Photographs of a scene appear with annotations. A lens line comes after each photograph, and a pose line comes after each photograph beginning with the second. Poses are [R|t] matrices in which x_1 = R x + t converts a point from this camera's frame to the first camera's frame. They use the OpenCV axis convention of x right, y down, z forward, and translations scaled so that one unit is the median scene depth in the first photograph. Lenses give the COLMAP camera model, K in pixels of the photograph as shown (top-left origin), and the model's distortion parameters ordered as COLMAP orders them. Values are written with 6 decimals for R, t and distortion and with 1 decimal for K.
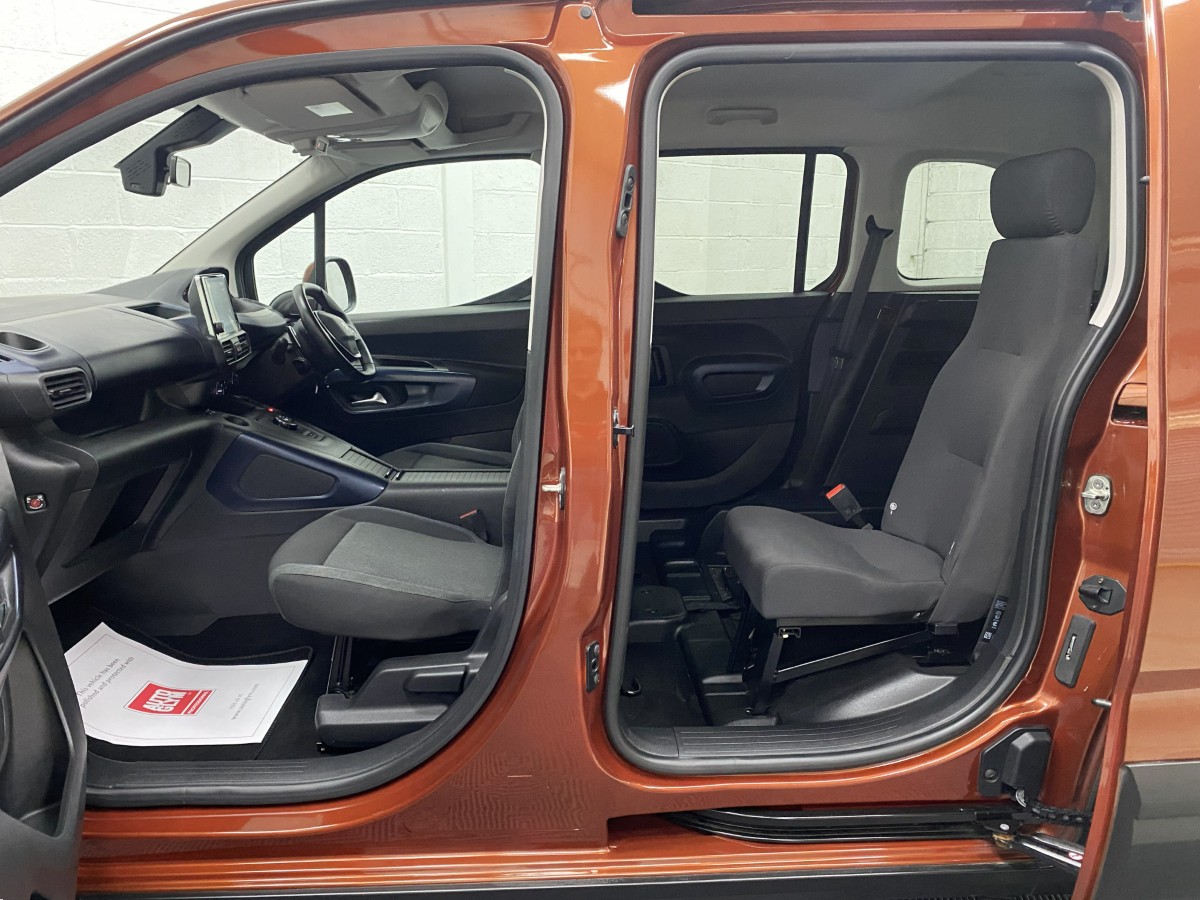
lens RADIAL K [[930.6, 0, 595.7], [0, 930.6, 448.4], [0, 0, 1]] dist [0.032465, -0.024712]
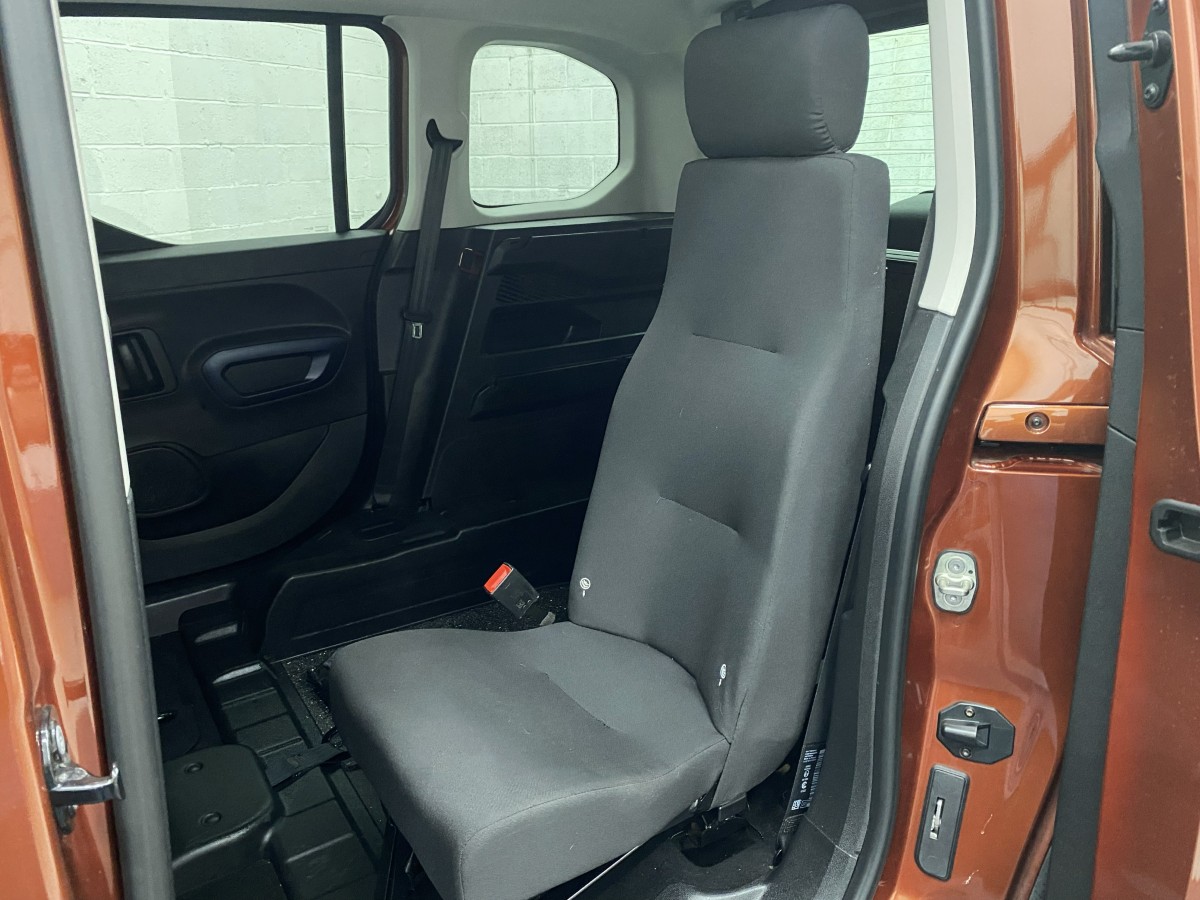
lens RADIAL K [[930.6, 0, 581.7], [0, 930.6, 461.6], [0, 0, 1]] dist [0.032465, -0.024712]
pose [[0.872566, -0.167156, 0.459007, 0.022979], [0.117615, 0.983879, 0.134715, -0.074812], [-0.474126, -0.063562, 0.878160, 0.300297]]
